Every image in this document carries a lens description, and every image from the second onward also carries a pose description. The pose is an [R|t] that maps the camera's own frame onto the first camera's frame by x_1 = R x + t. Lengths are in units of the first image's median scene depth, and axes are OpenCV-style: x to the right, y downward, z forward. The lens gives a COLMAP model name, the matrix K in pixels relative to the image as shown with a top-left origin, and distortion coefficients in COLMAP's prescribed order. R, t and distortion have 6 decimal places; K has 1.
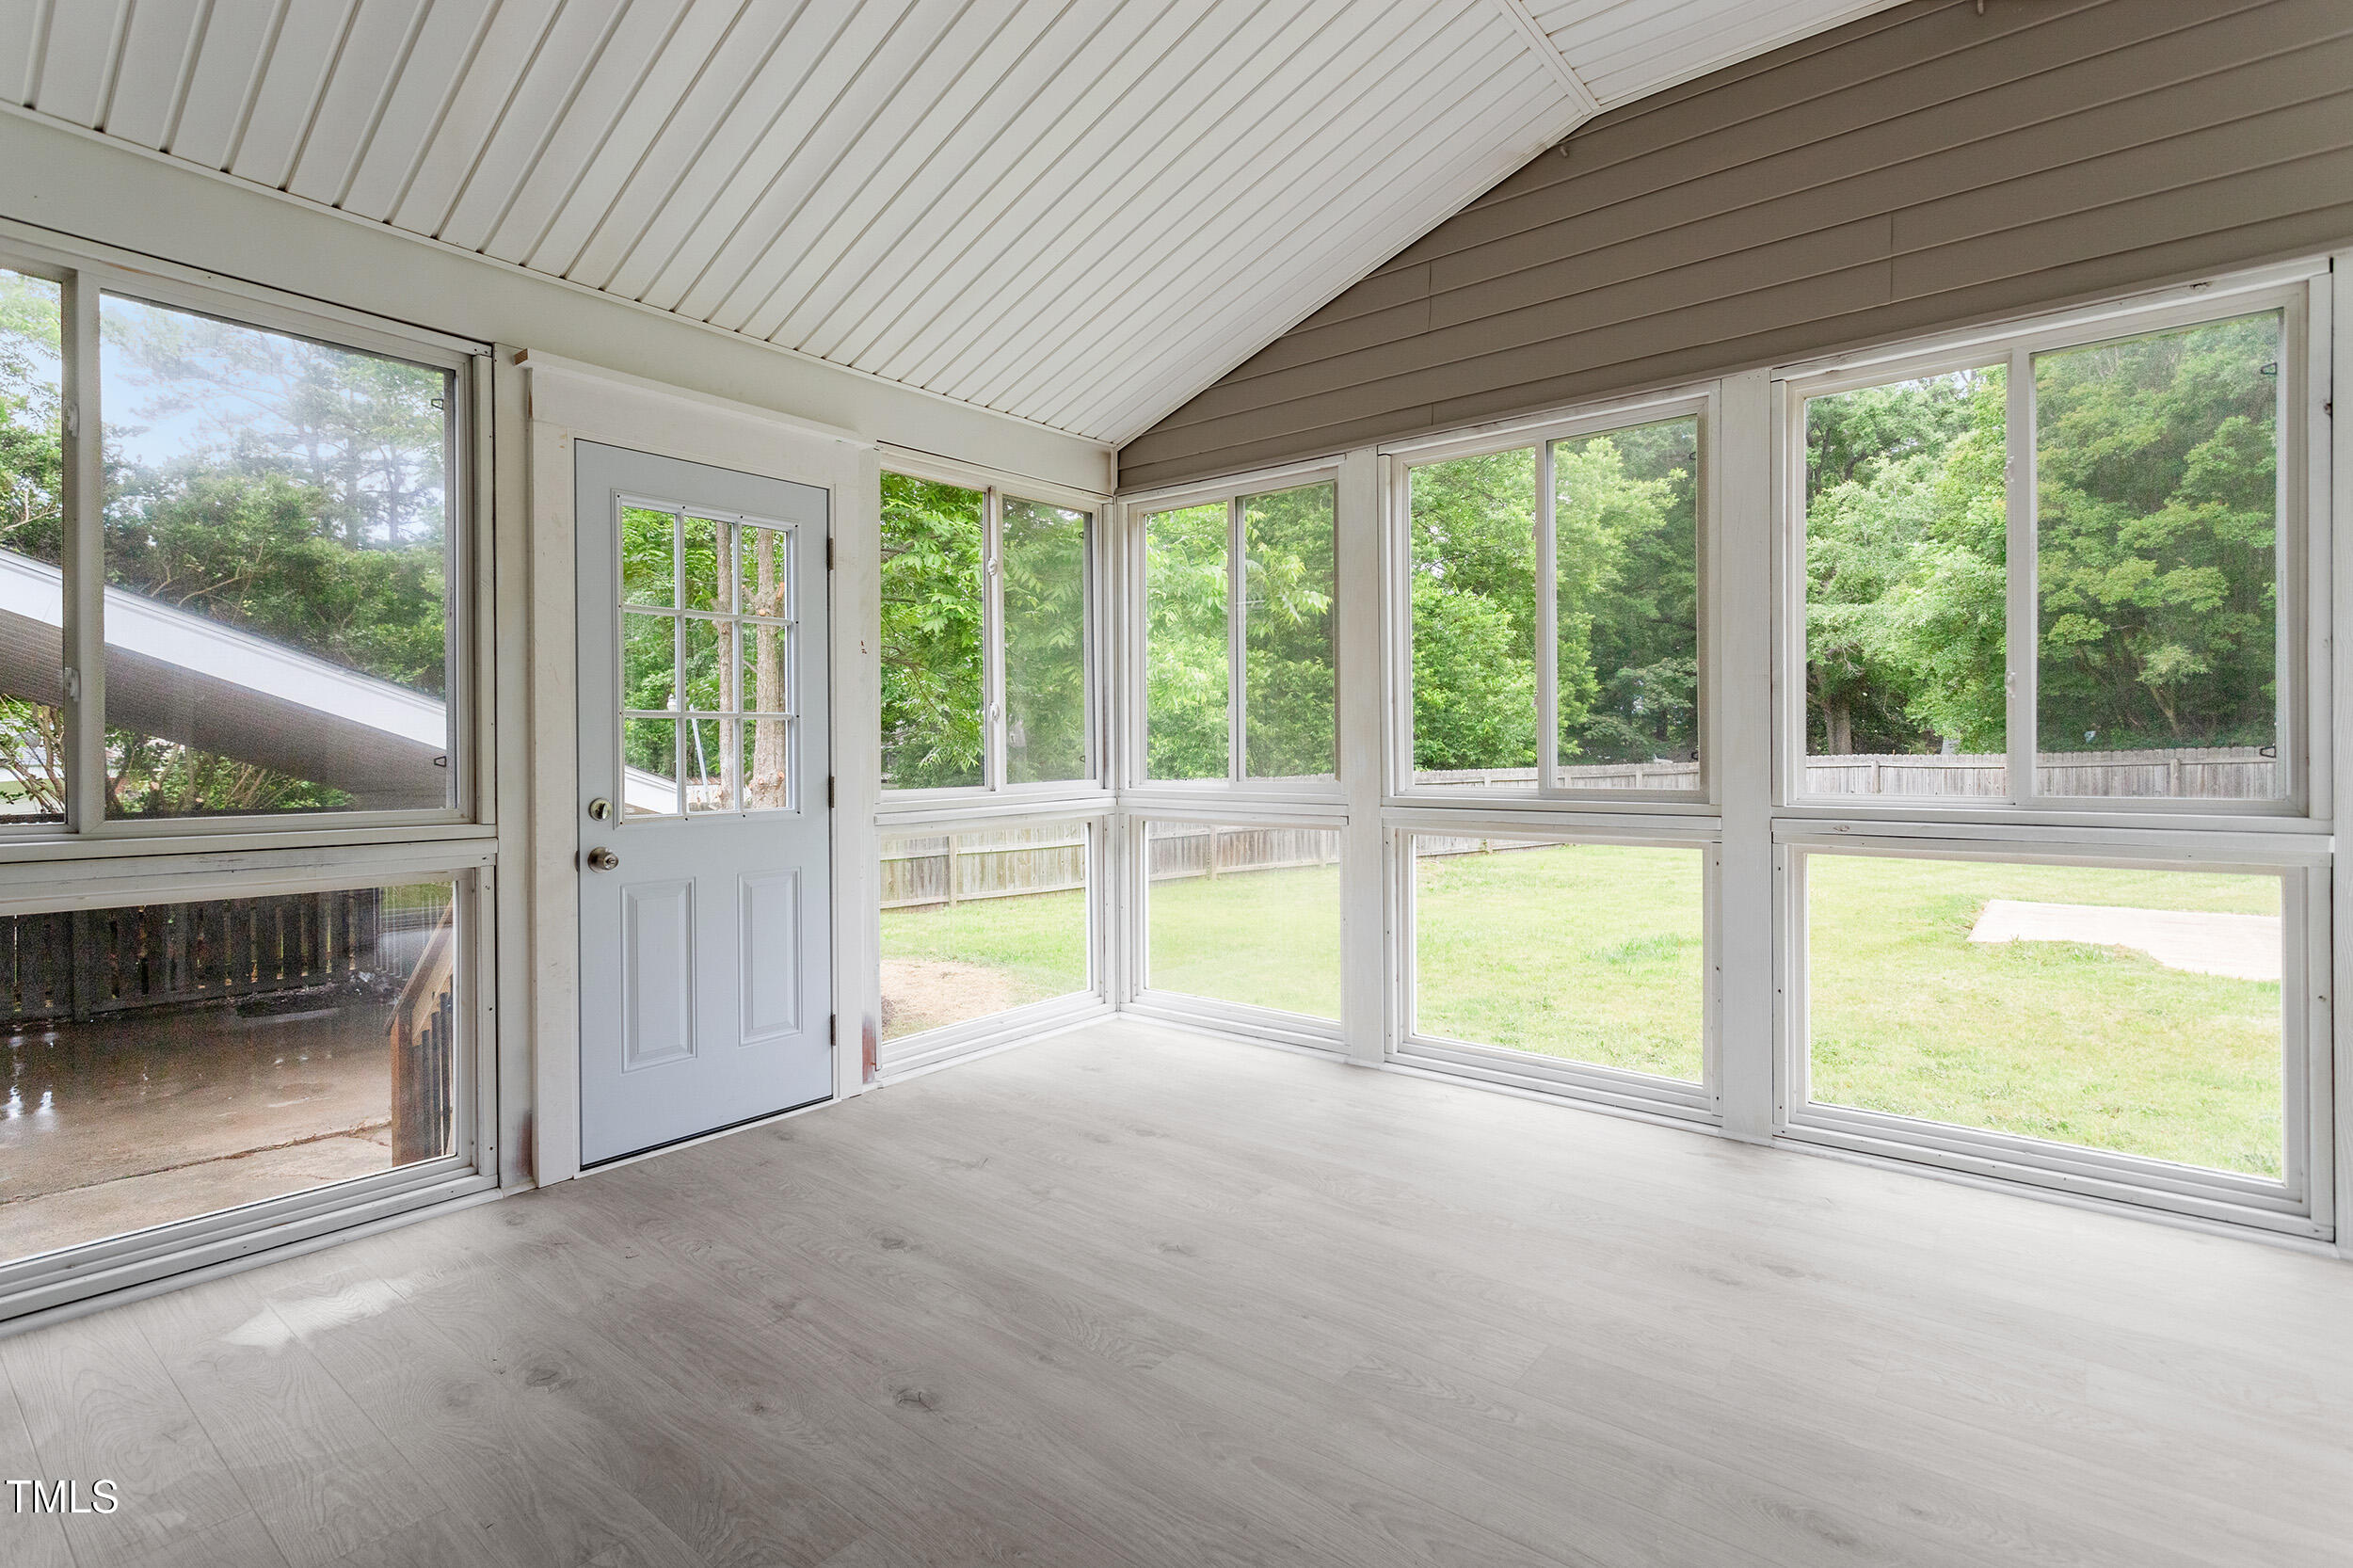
lens RADIAL K [[1123.3, 0, 1167.1], [0, 1123.3, 766.0], [0, 0, 1]] dist [-0.000024, 0.000639]
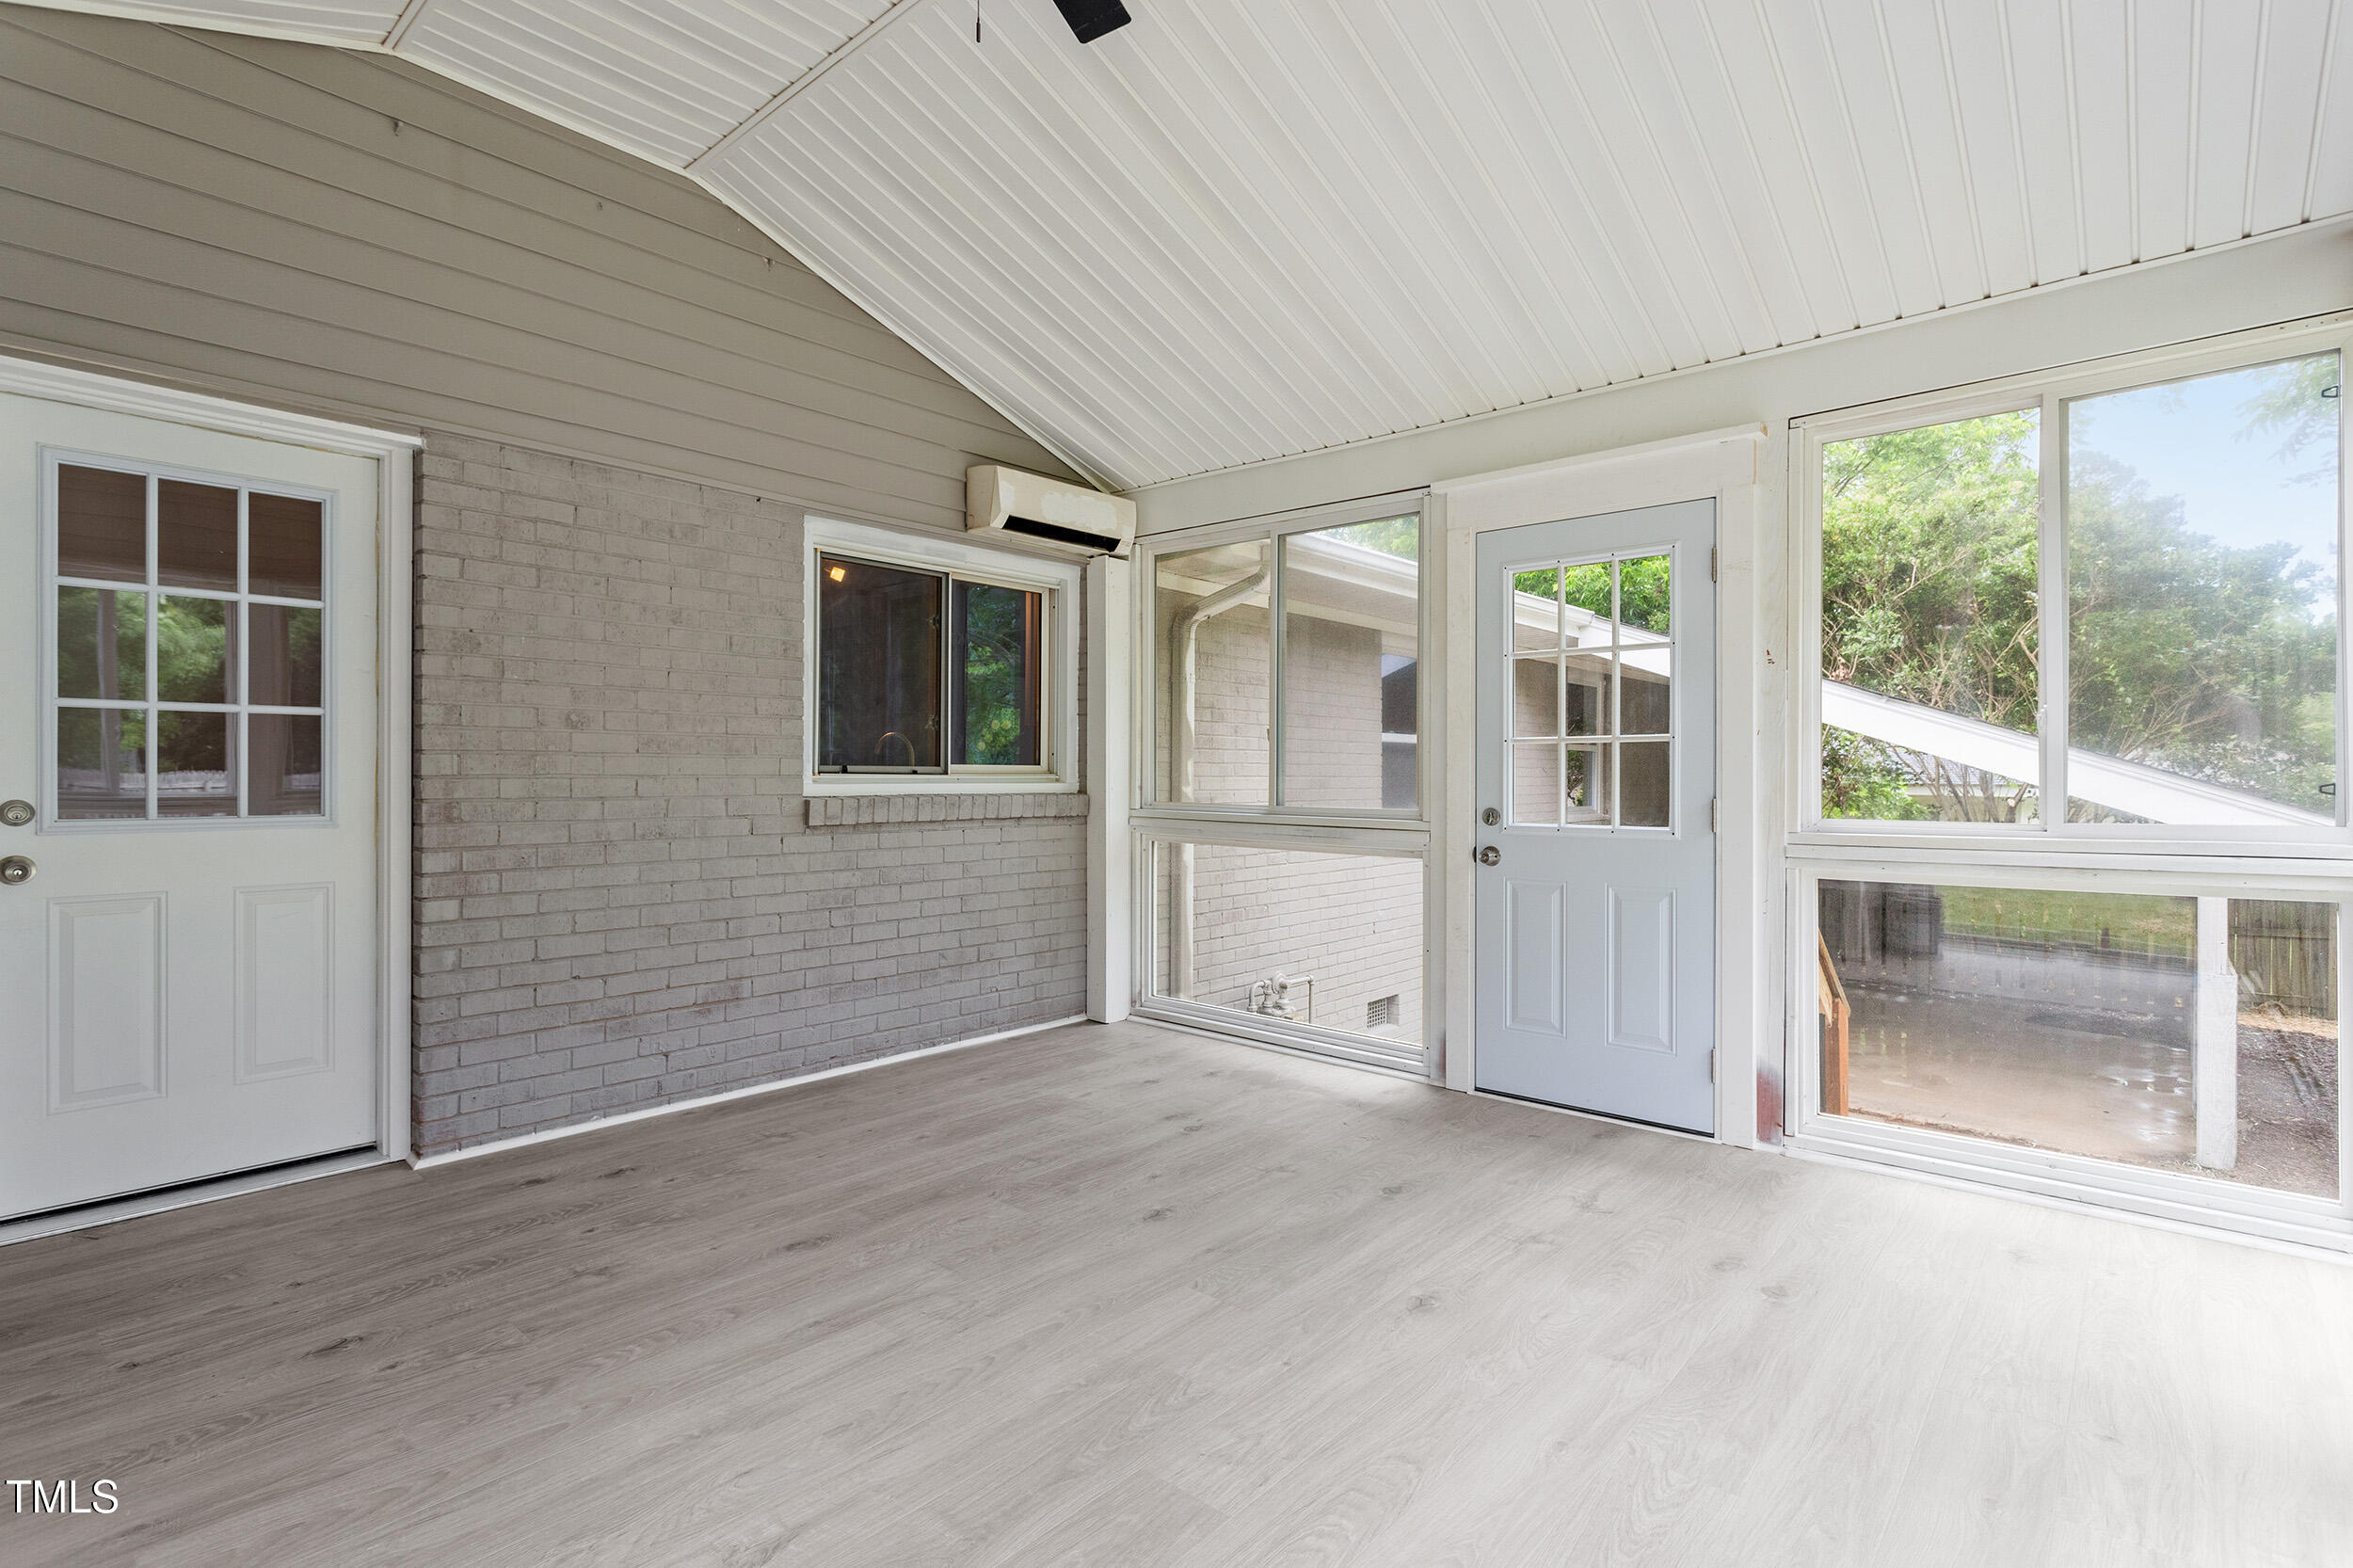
lens RADIAL K [[1123.3, 0, 1167.1], [0, 1123.3, 766.0], [0, 0, 1]] dist [-0.000024, 0.000639]
pose [[-0.037404, 0.001913, -0.999298, 0.945235], [-0.013530, 0.999906, 0.002421, -0.019813], [0.999209, 0.013611, -0.037375, 0.805084]]
